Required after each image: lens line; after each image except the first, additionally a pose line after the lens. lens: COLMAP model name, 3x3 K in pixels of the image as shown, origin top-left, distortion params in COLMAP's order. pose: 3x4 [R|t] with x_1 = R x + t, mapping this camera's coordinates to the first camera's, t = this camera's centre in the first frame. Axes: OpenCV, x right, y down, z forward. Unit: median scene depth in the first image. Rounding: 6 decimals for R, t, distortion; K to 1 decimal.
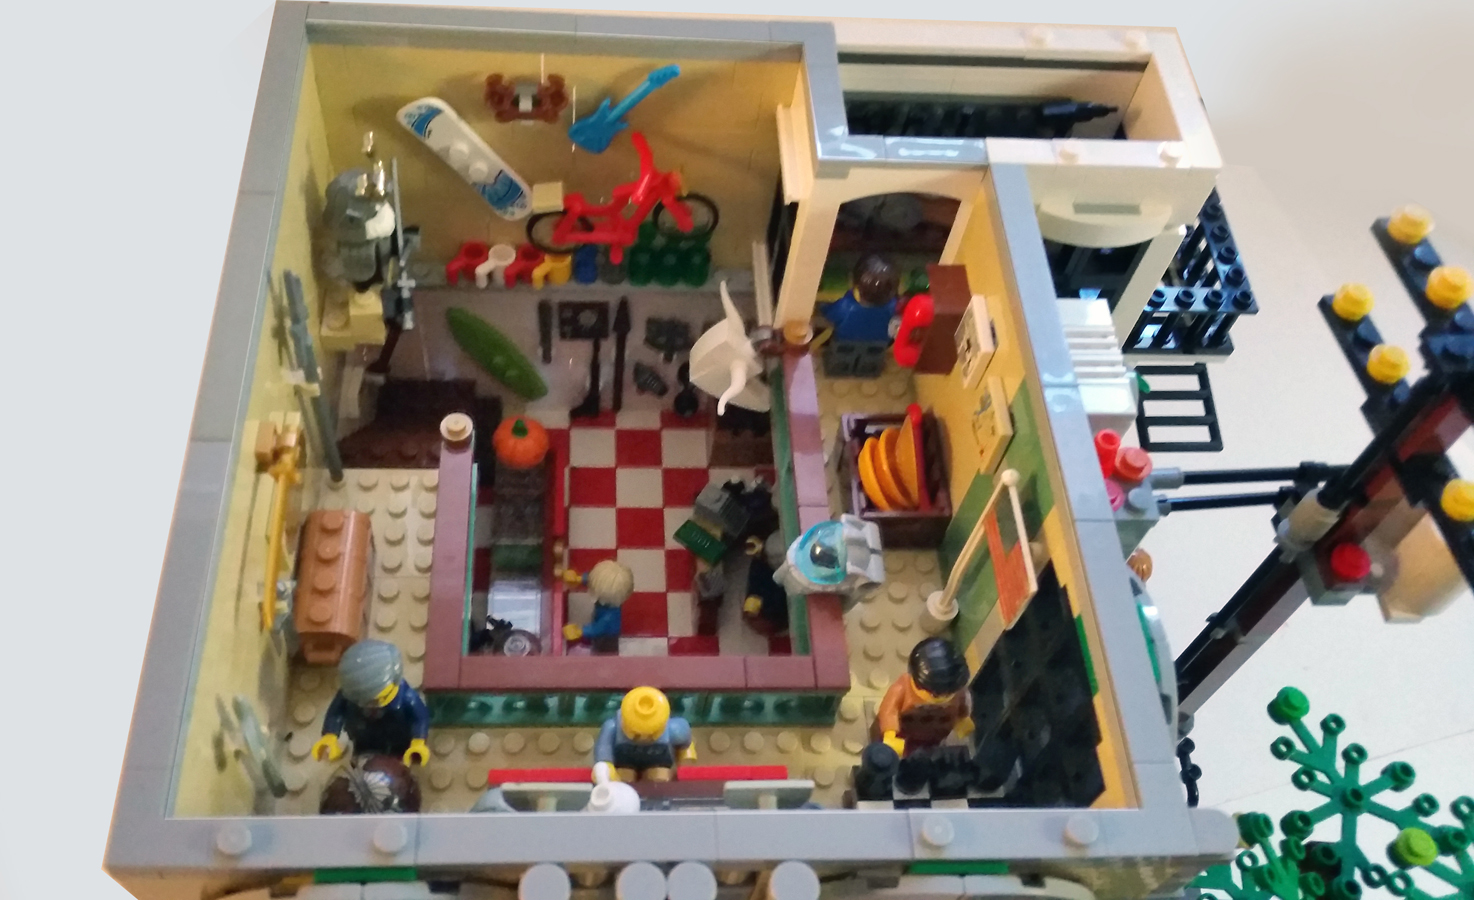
lens RADIAL K [[1354.4, 0, 739.7], [0, 1354.4, 452.9], [0, 0, 1]] dist [0.054759, 0.000000]
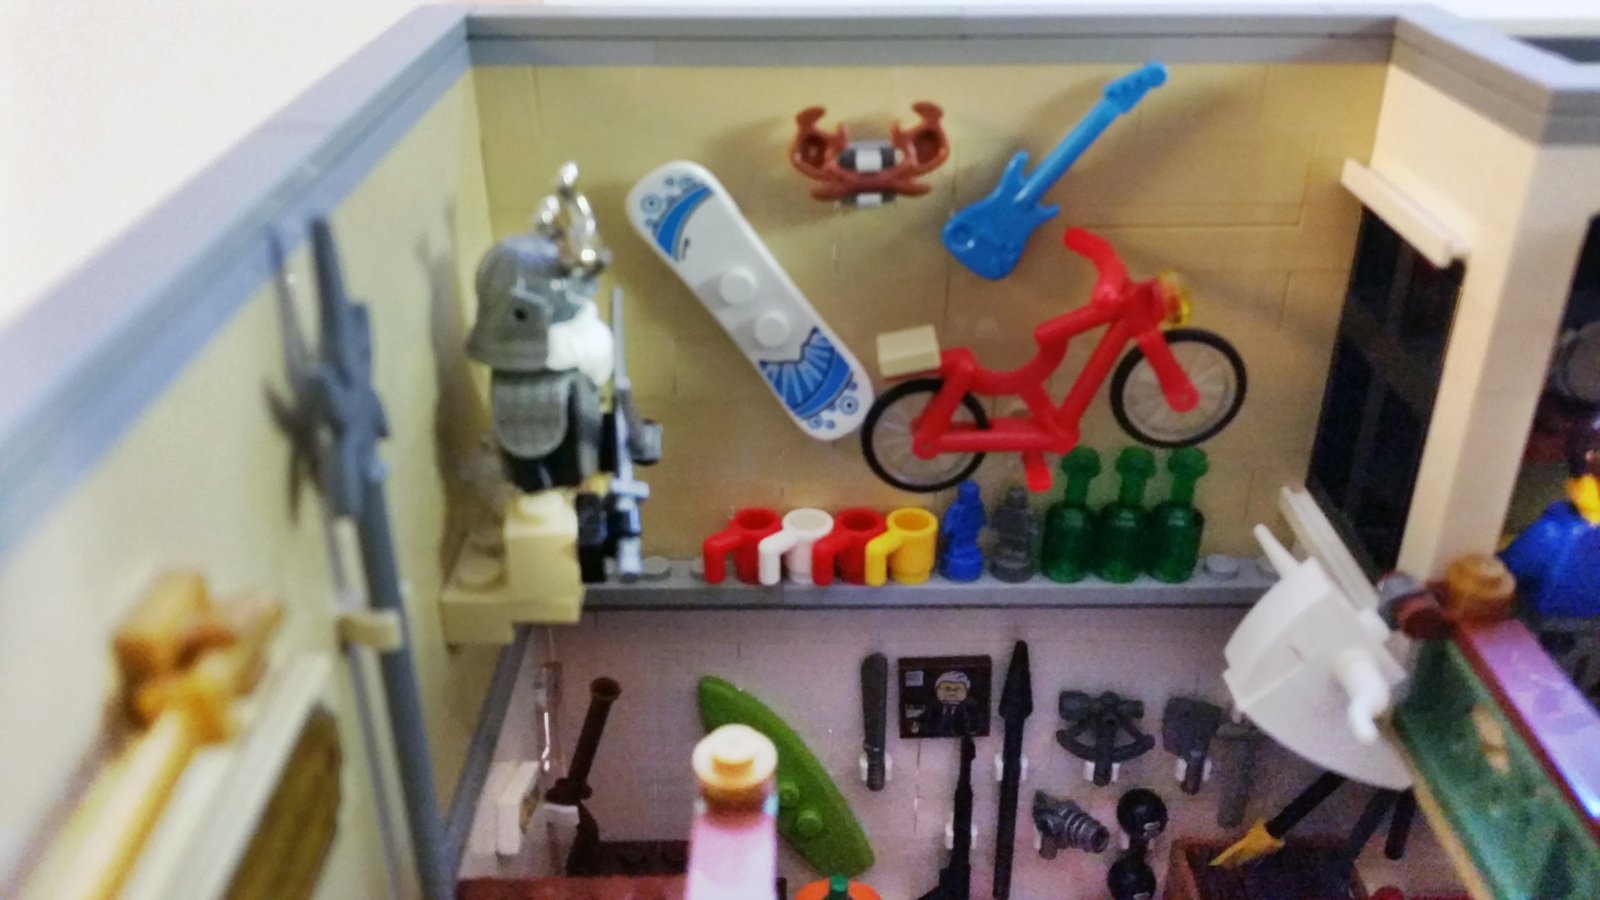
lens RADIAL K [[1376.2, 0, 801.9], [0, 1376.2, 447.2], [0, 0, 1]] dist [0.071615, -0.008537]
pose [[0.992515, -0.068467, -0.101130, -0.128467], [0.013546, 0.884681, -0.466000, 0.082707], [0.121373, 0.461142, 0.878986, 0.547429]]
